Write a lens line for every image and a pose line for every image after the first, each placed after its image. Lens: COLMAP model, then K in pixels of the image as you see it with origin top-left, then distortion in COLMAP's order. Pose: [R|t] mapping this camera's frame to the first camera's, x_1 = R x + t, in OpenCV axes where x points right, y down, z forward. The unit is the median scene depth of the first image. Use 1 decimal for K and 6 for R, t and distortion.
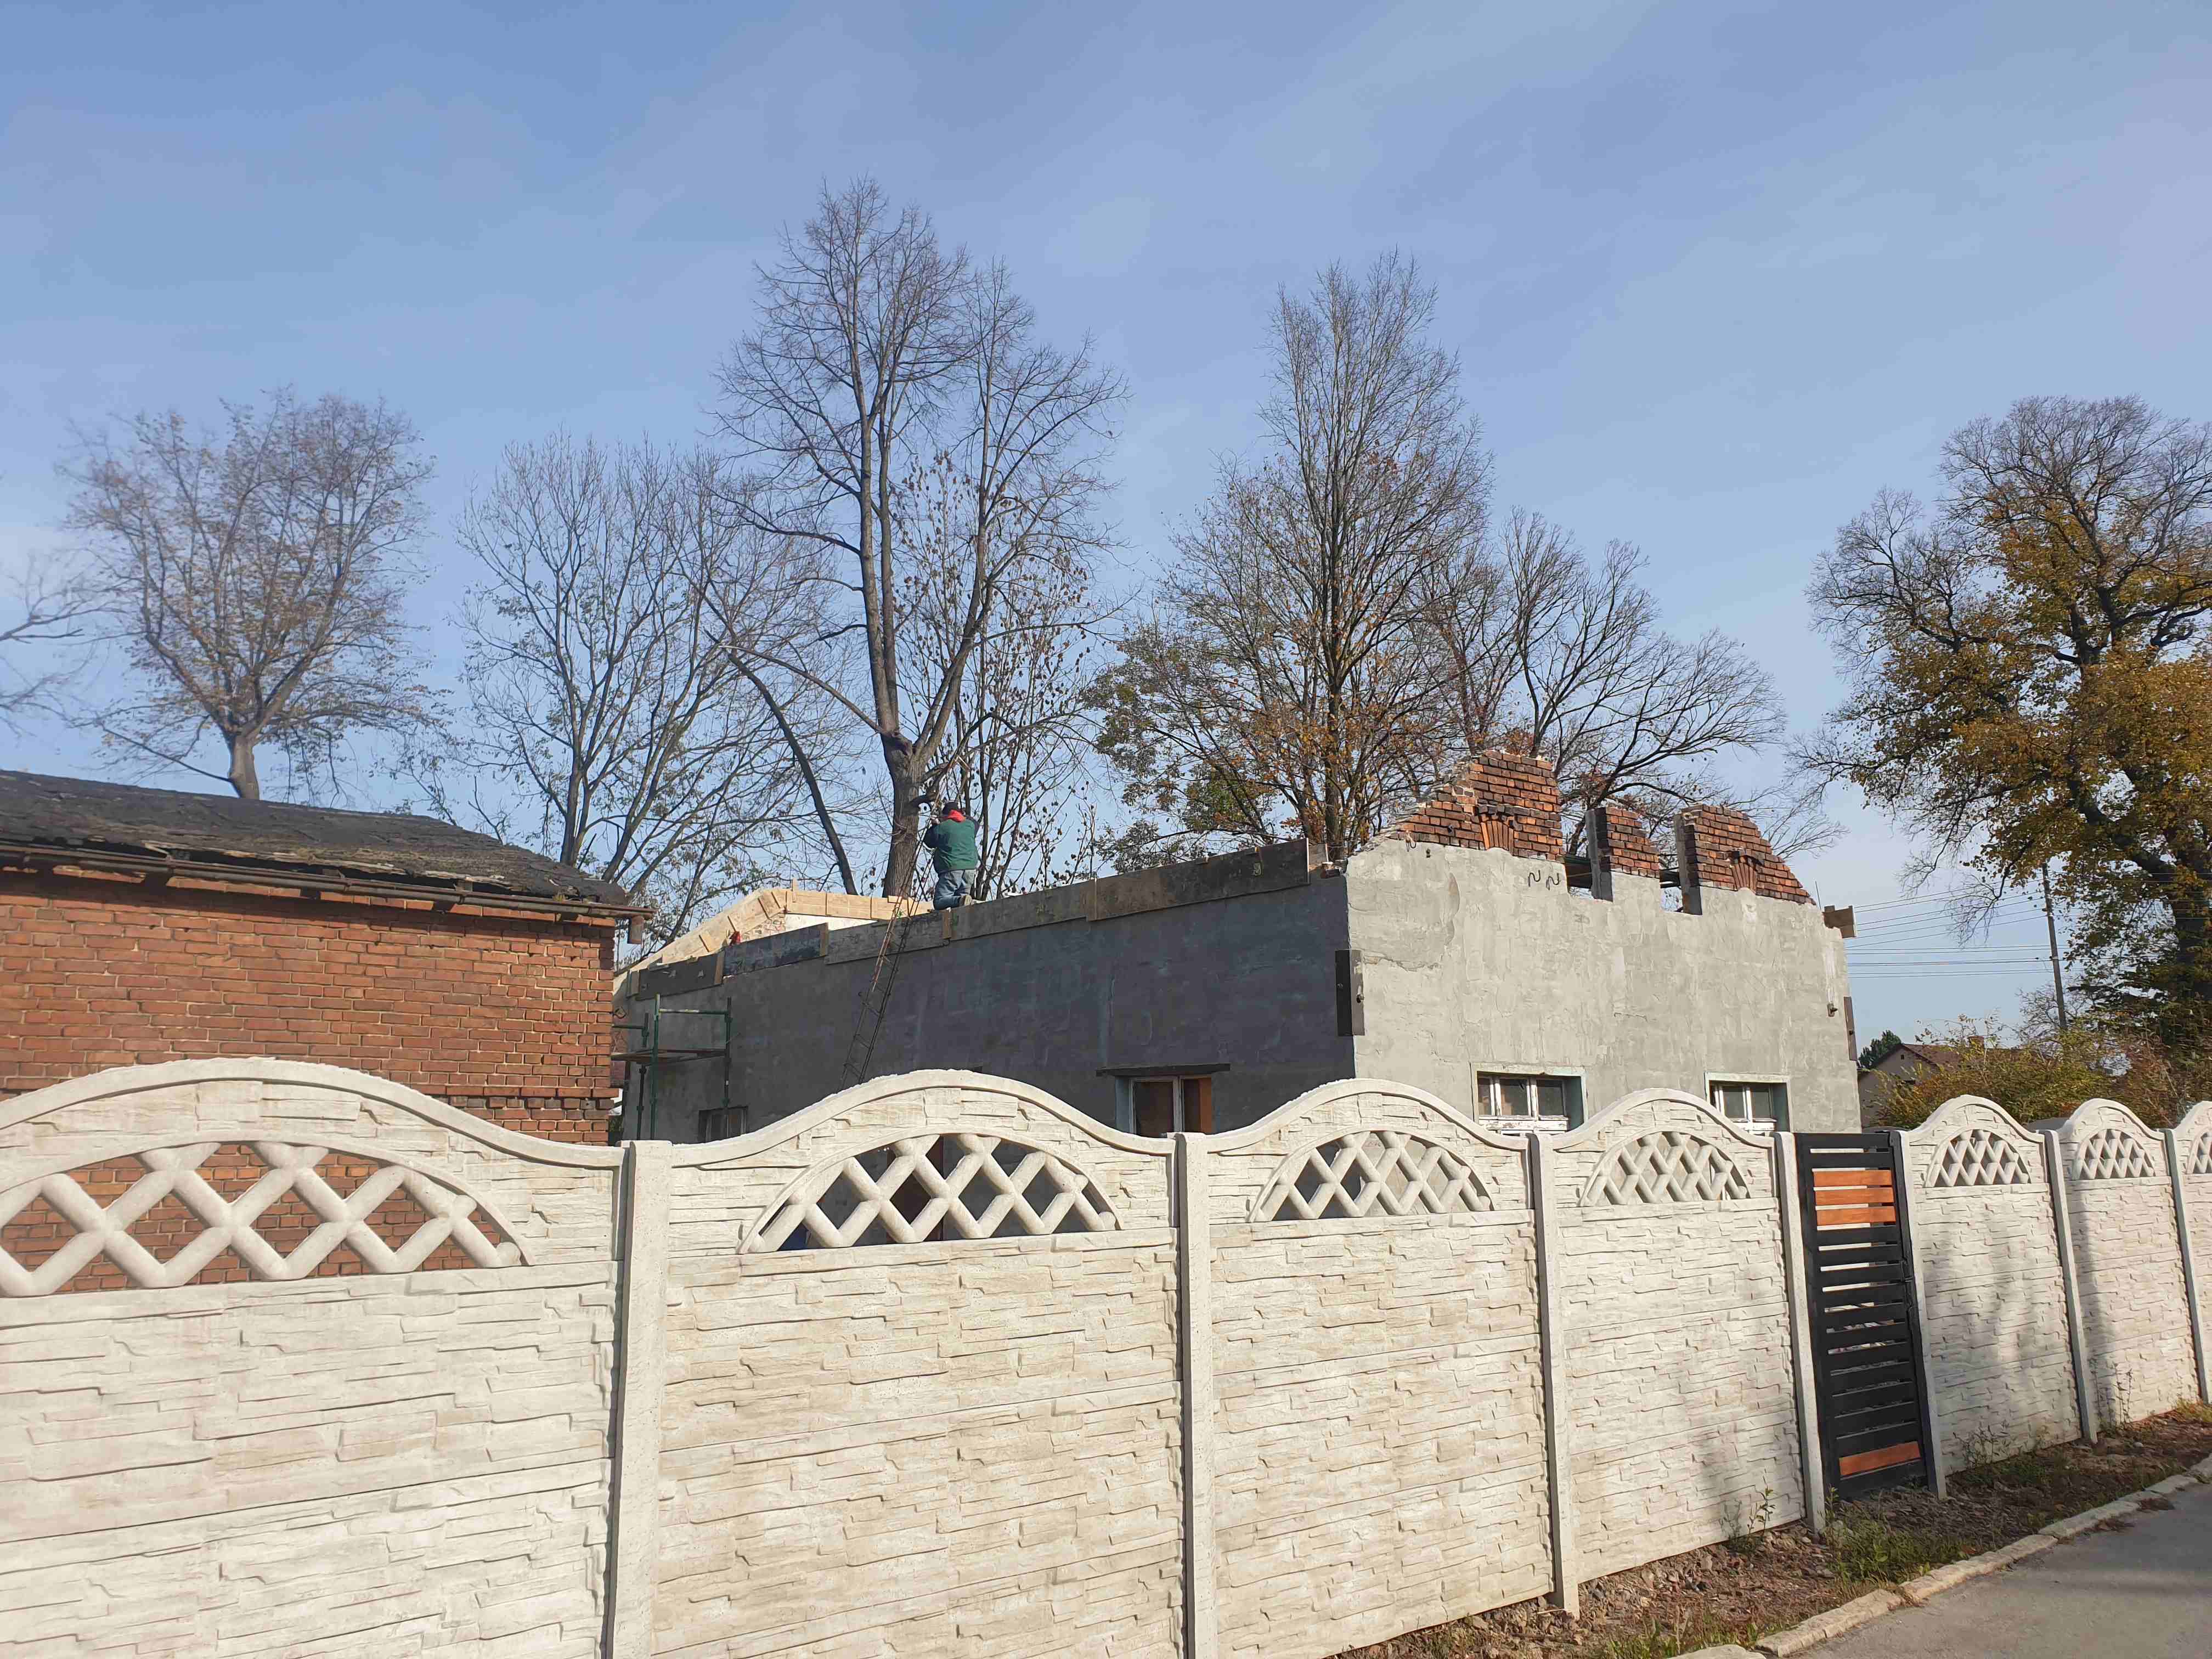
lens RADIAL K [[1691.7, 0, 1061.6], [0, 1691.7, 835.9], [0, 0, 1]] dist [-0.005564, 0.005667]
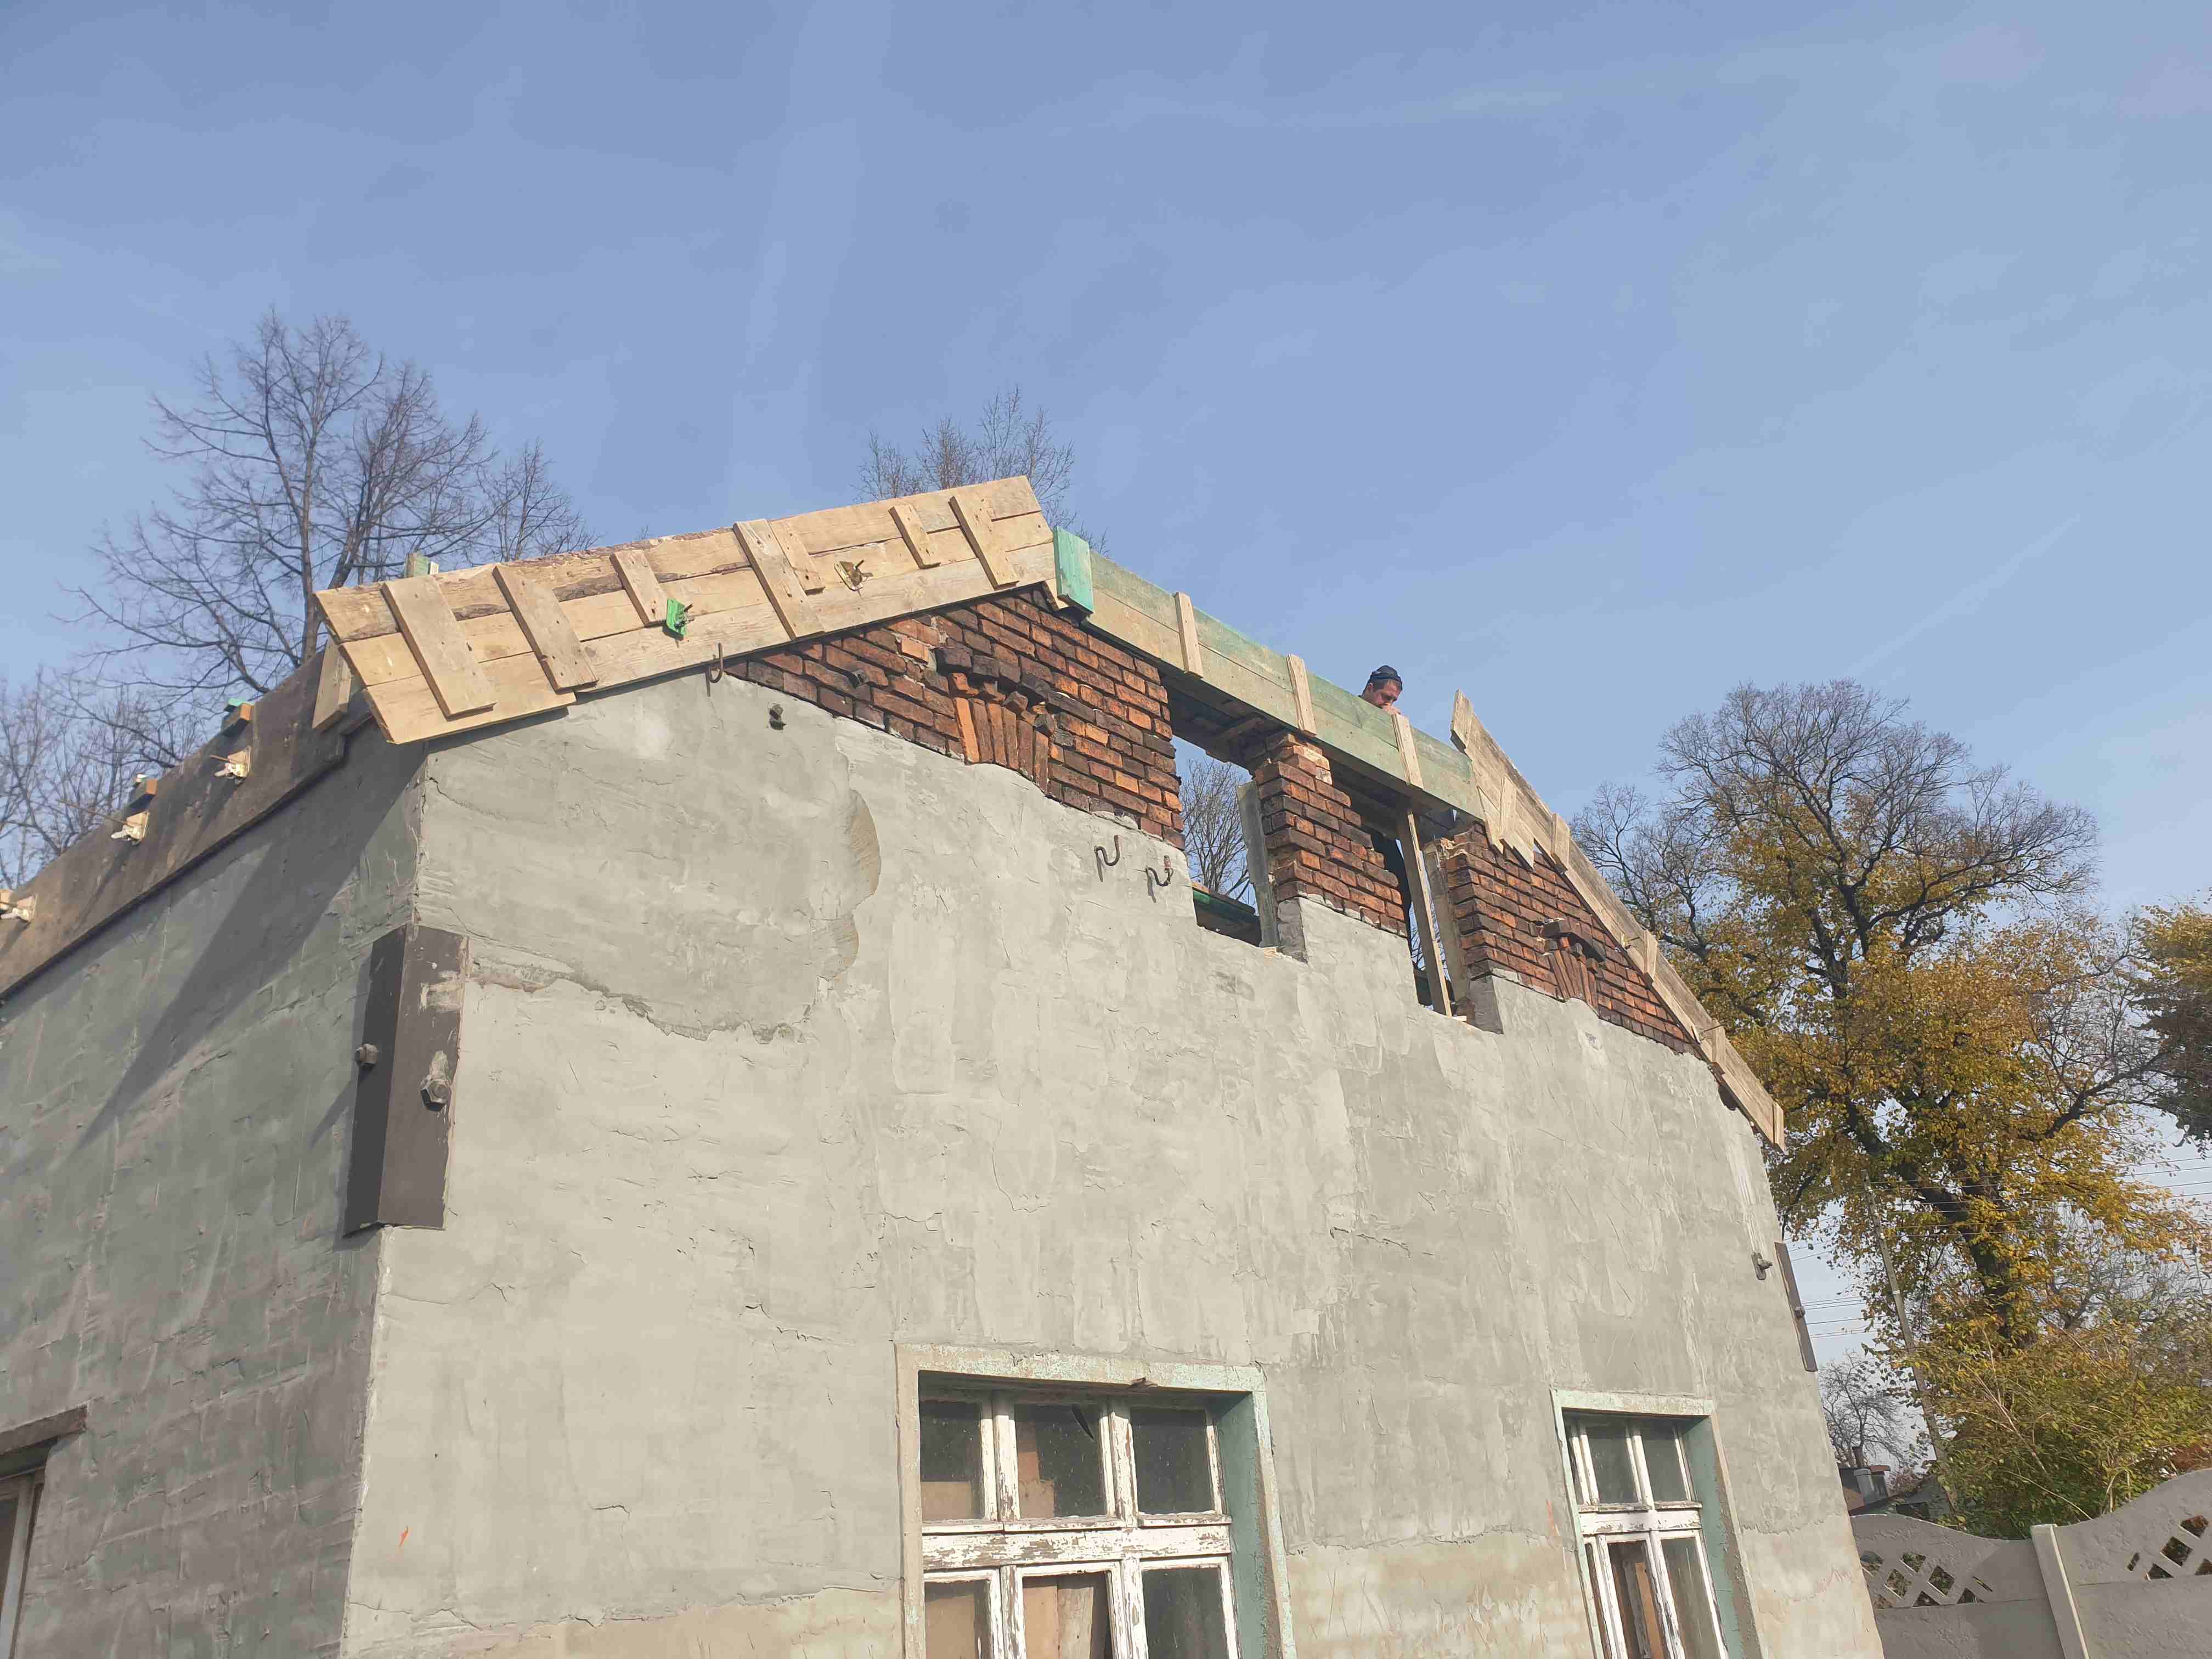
lens RADIAL K [[1735.1, 0, 1166.0], [0, 1735.1, 832.9], [0, 0, 1]] dist [0.096601, -0.197189]
pose [[0.976311, 0.009343, 0.216171, 0.197249], [0.044863, 0.968615, -0.244484, 0.111645], [-0.211671, 0.248391, 0.945250, 0.590614]]
